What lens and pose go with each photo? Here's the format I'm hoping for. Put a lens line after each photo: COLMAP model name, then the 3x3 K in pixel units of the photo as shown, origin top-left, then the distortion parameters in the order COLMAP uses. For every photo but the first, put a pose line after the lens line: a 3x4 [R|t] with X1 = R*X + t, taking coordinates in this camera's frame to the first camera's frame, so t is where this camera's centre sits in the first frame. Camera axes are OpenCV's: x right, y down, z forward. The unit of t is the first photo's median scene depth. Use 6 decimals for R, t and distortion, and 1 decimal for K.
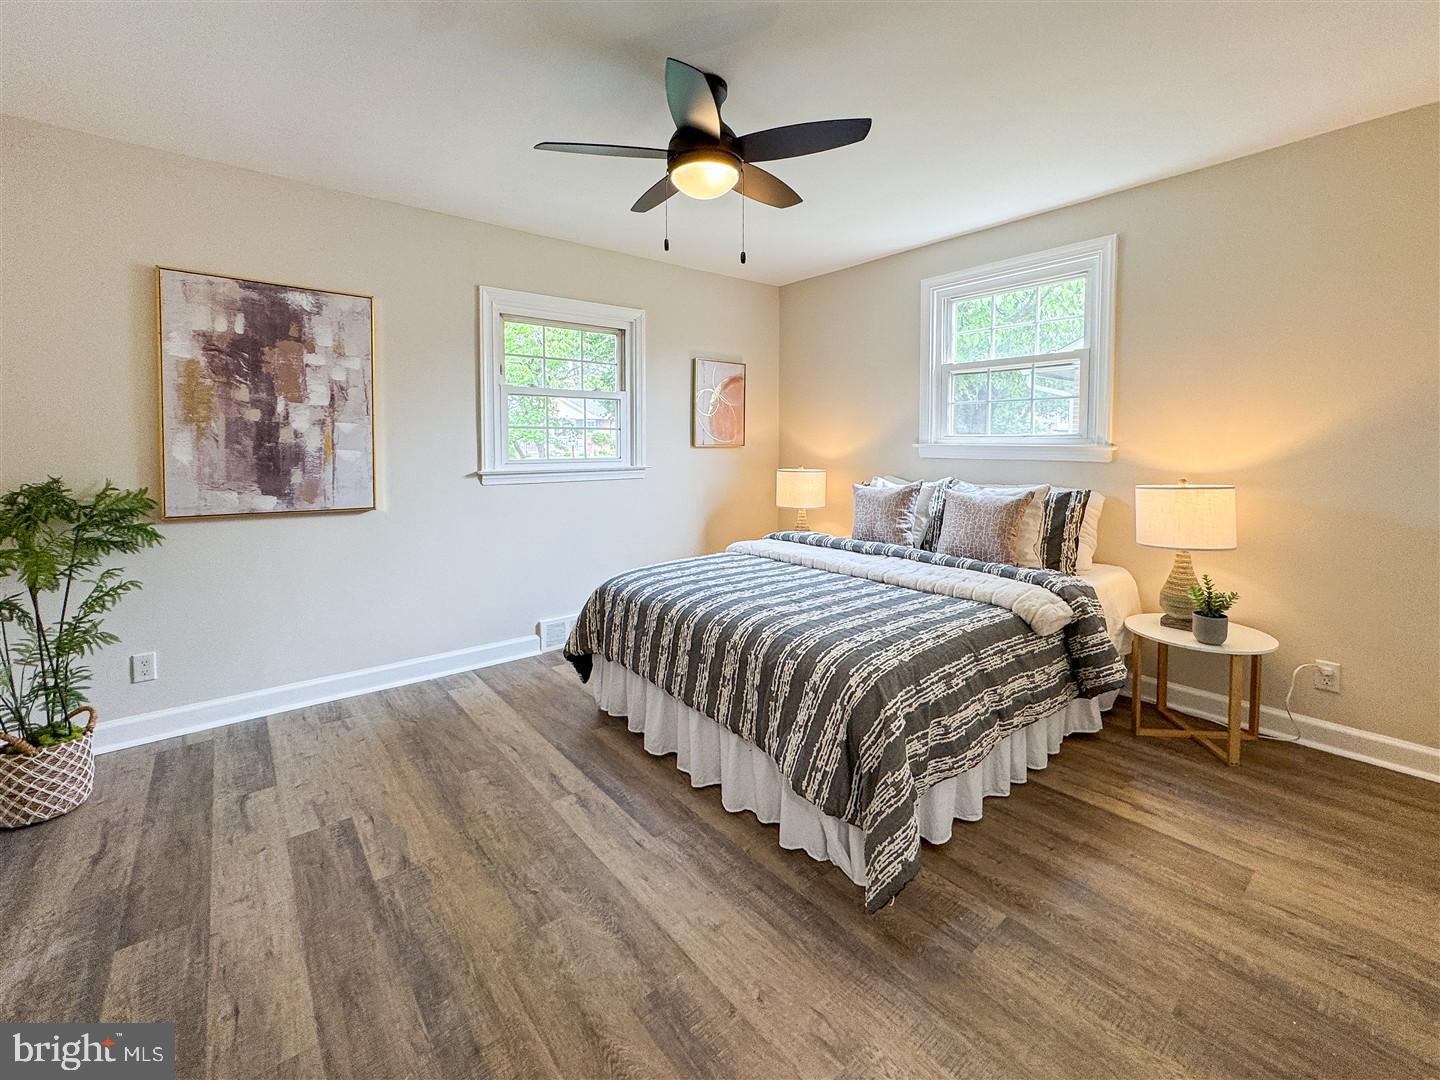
lens RADIAL K [[618.8, 0, 718.7], [0, 618.8, 481.2], [0, 0, 1]] dist [0.000006, 0.000076]
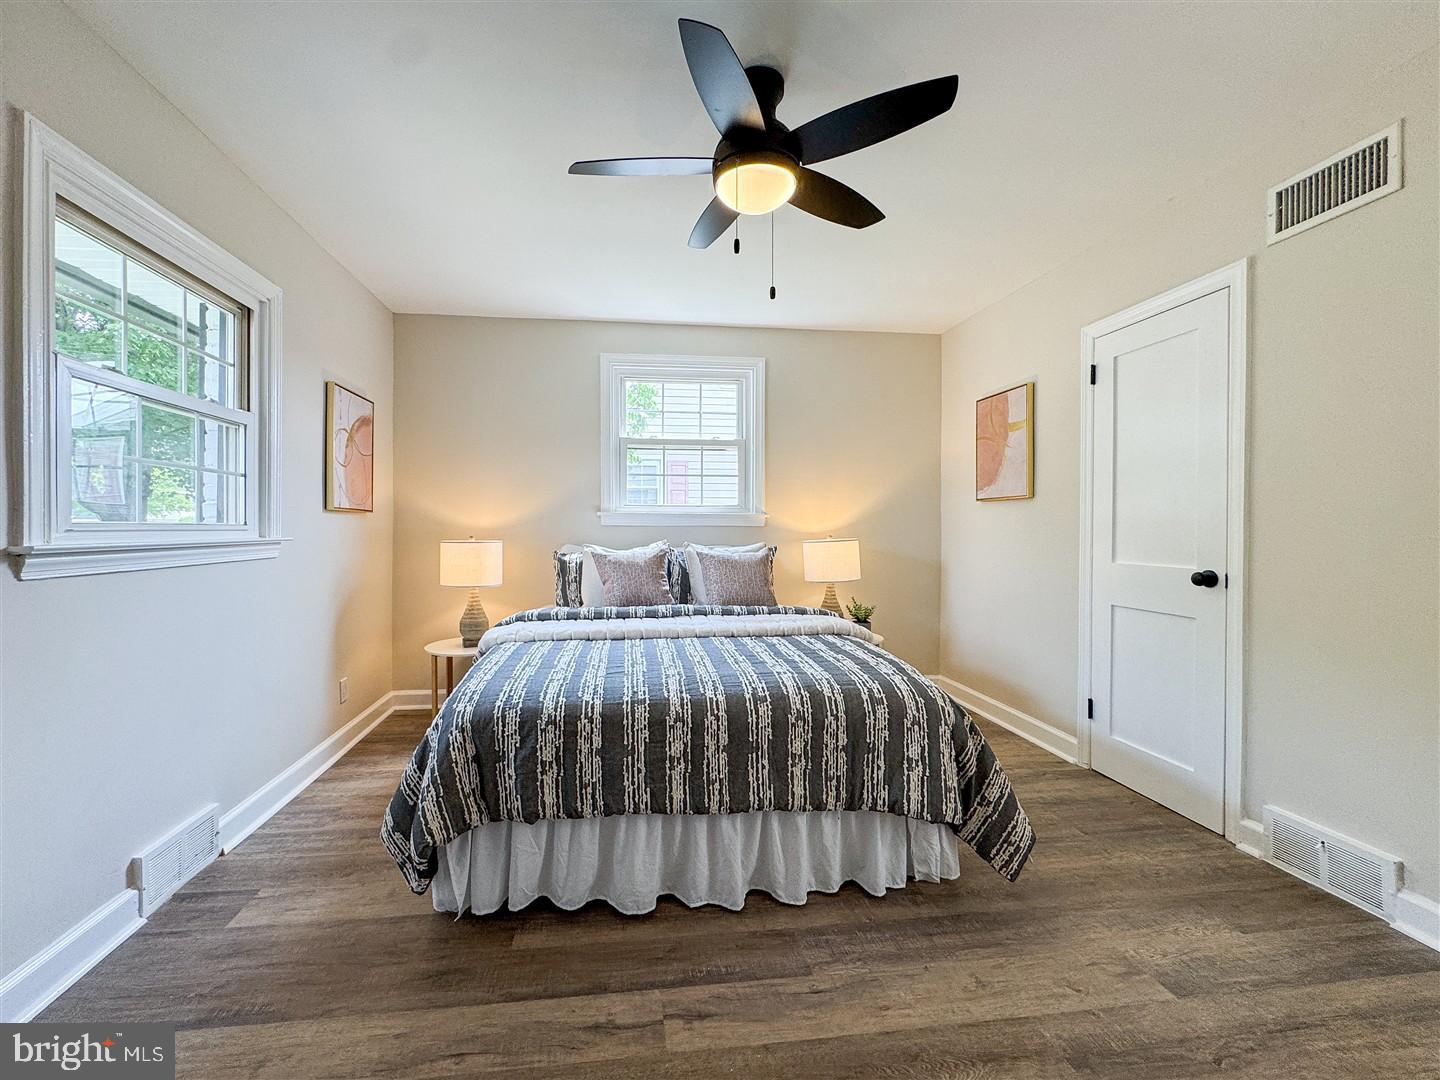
lens RADIAL K [[581.4, 0, 720.0], [0, 581.4, 540.0], [0, 0, 1]] dist [-0.001149, -0.000146]
pose [[0.530862, -0.017845, 0.847271, -0.489088], [0.050506, 0.998667, -0.010611, 0.008015], [-0.845952, 0.048425, 0.531056, 0.413123]]
